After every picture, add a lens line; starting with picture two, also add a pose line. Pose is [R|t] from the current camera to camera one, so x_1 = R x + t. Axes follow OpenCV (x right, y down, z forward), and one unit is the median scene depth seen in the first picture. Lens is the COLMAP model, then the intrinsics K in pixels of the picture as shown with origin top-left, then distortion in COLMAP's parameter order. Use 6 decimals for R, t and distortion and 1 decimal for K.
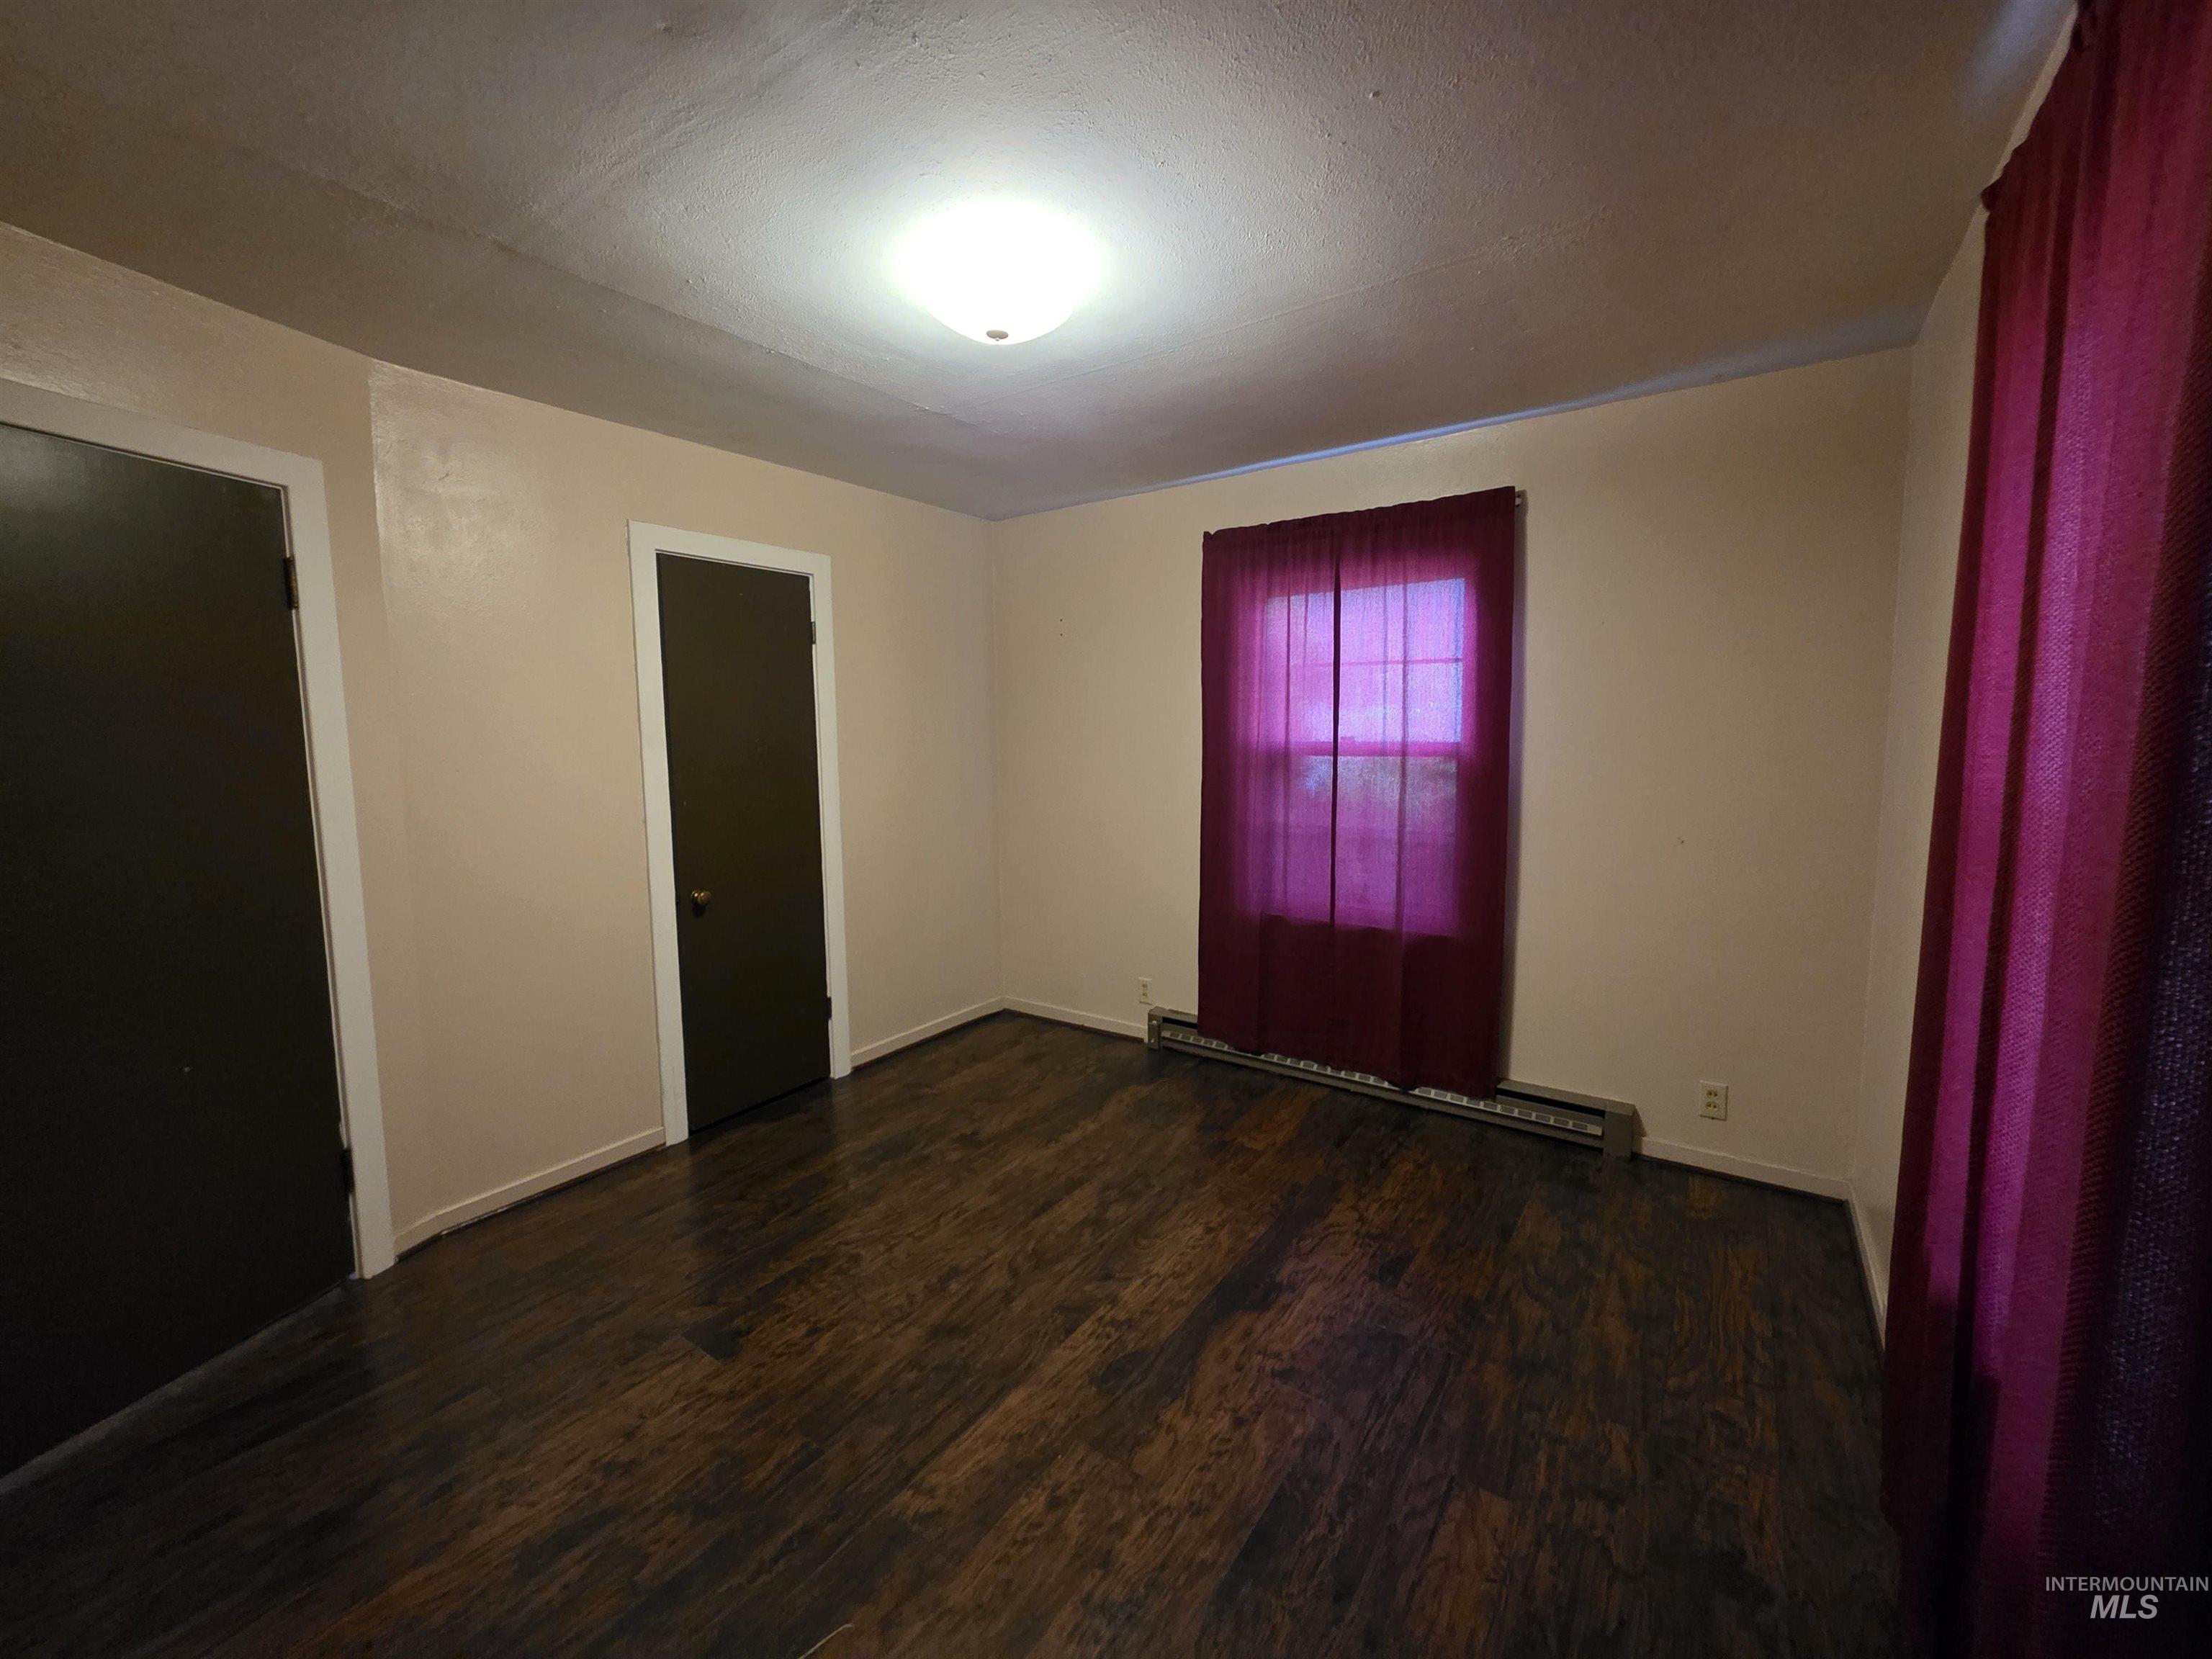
lens RADIAL K [[882.1, 0, 1101.8], [0, 882.1, 813.8], [0, 0, 1]] dist [0.001754, -0.000339]
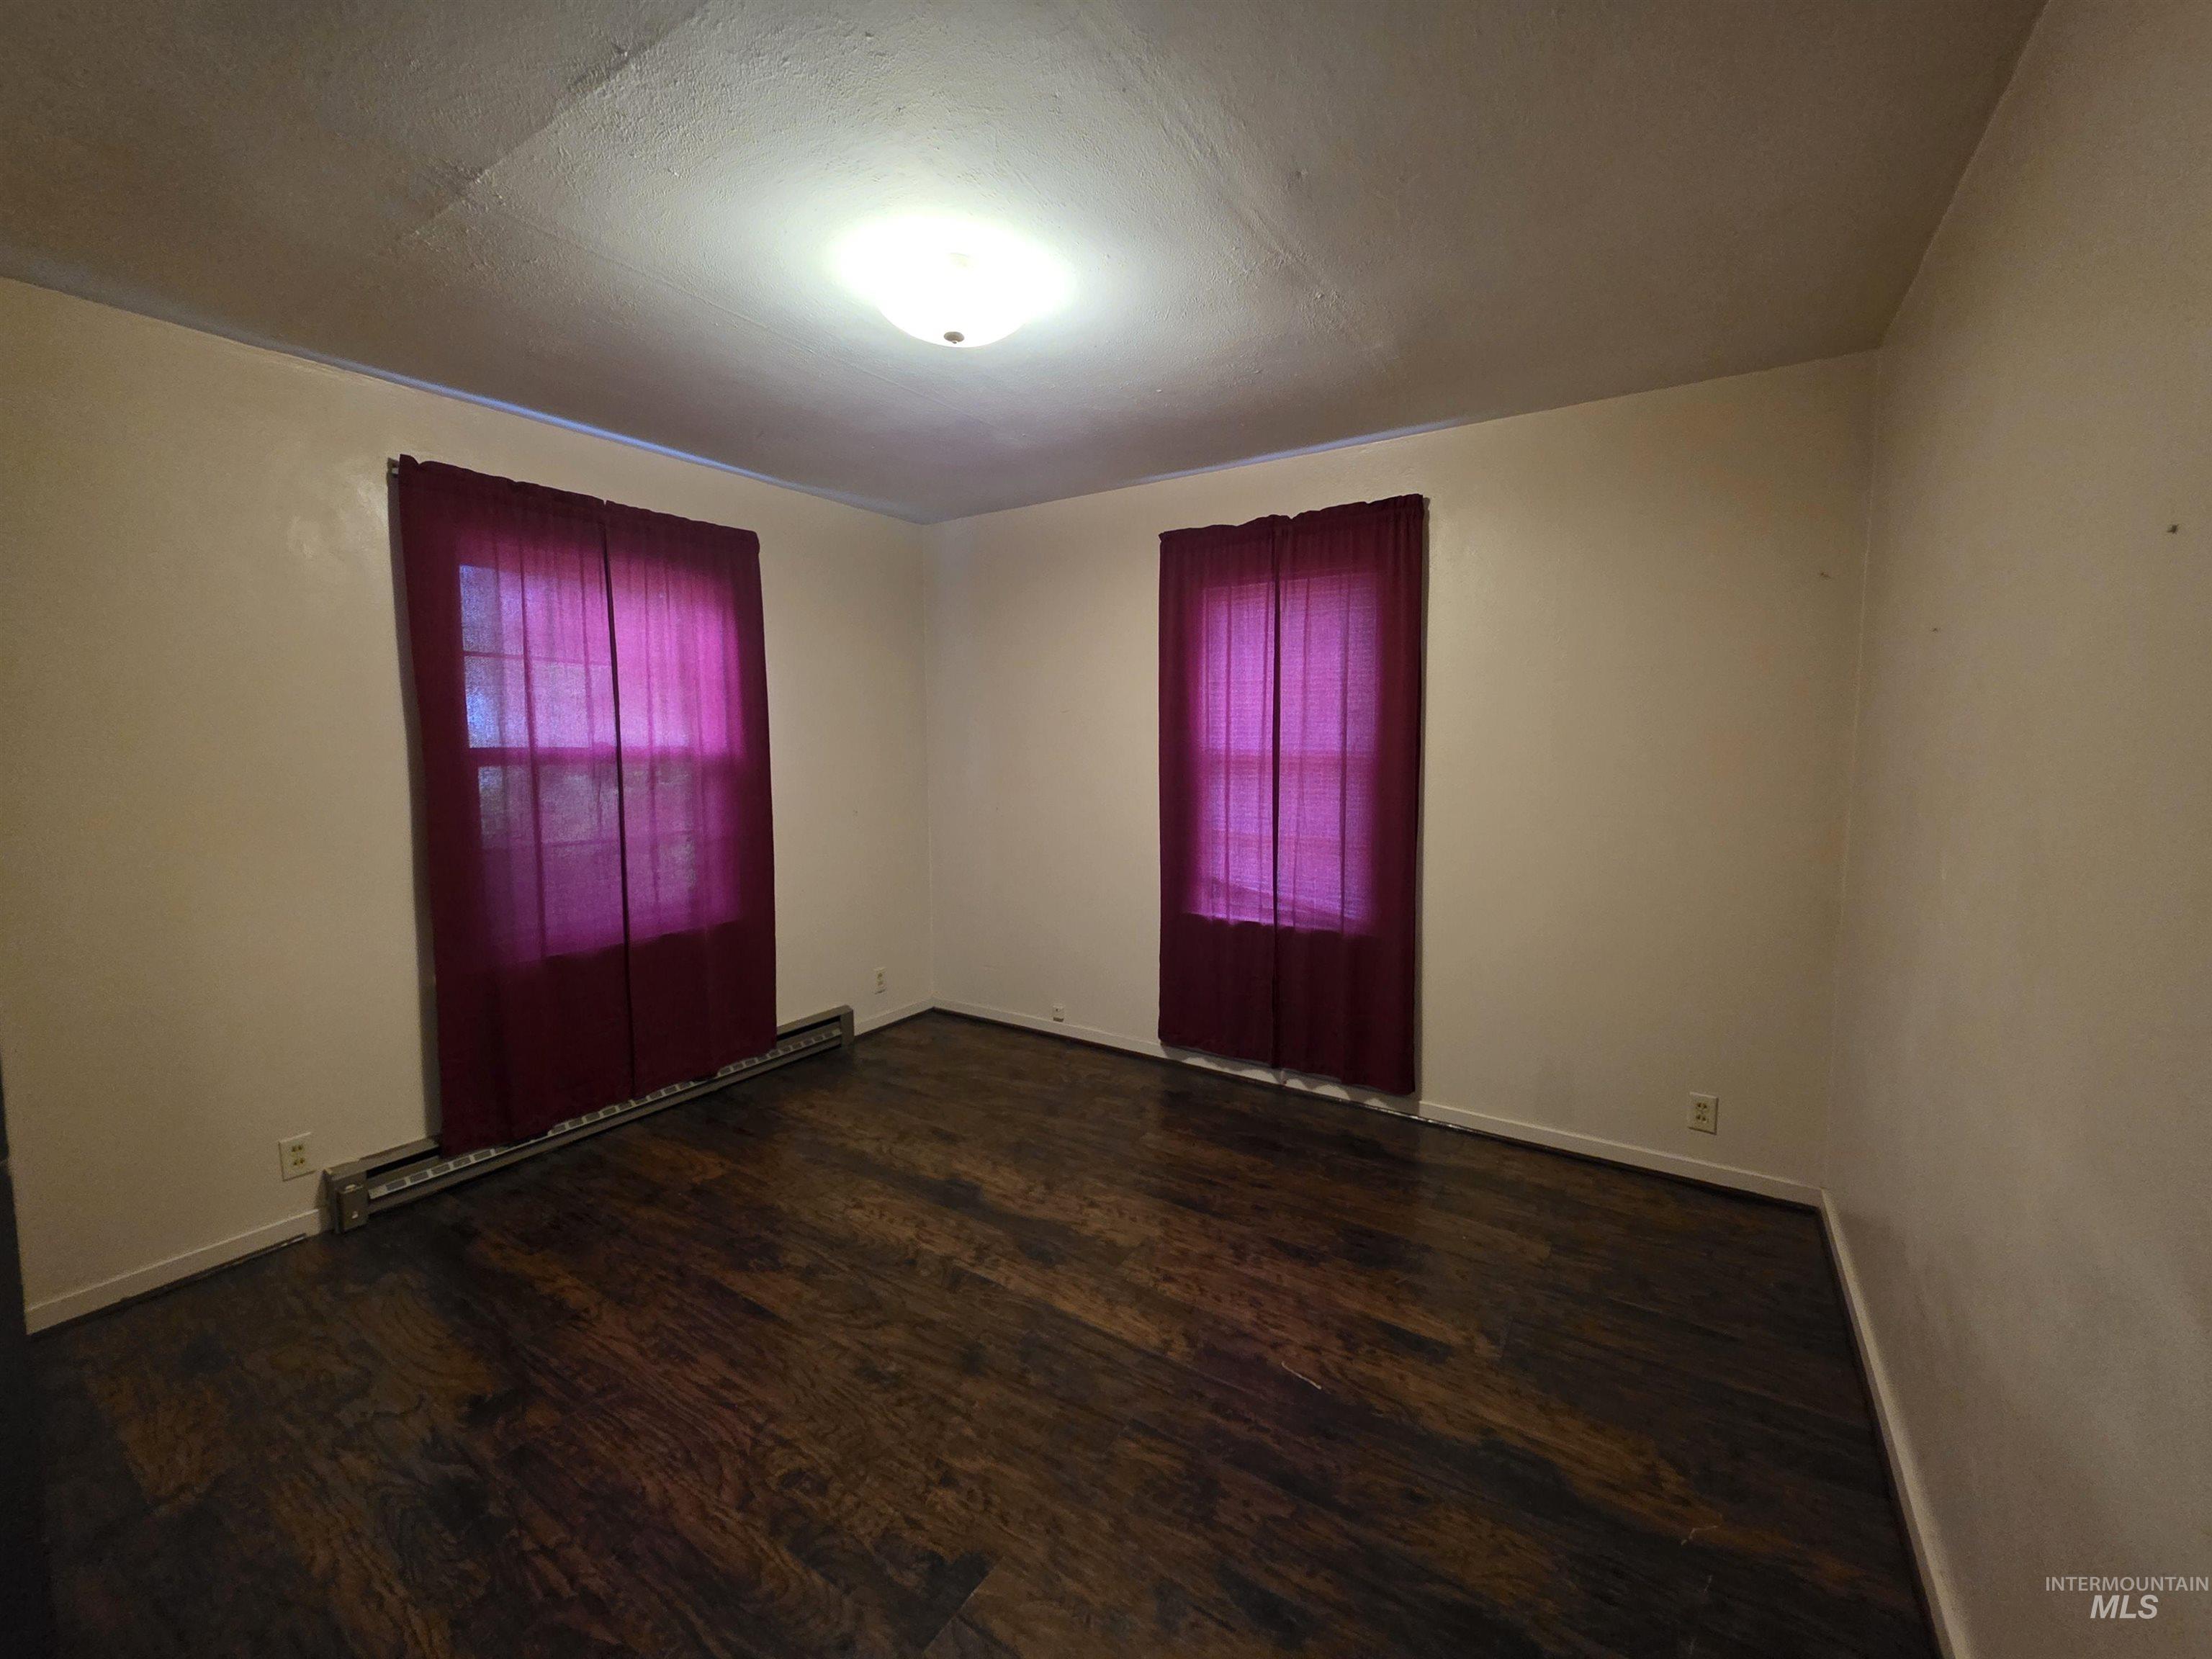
lens RADIAL K [[882.1, 0, 1101.8], [0, 882.1, 813.8], [0, 0, 1]] dist [0.001754, -0.000339]
pose [[-0.023123, -0.076287, 0.996818, -0.941329], [0.104450, 0.991443, 0.078298, -0.043742], [-0.994261, 0.105928, -0.014957, 0.716240]]
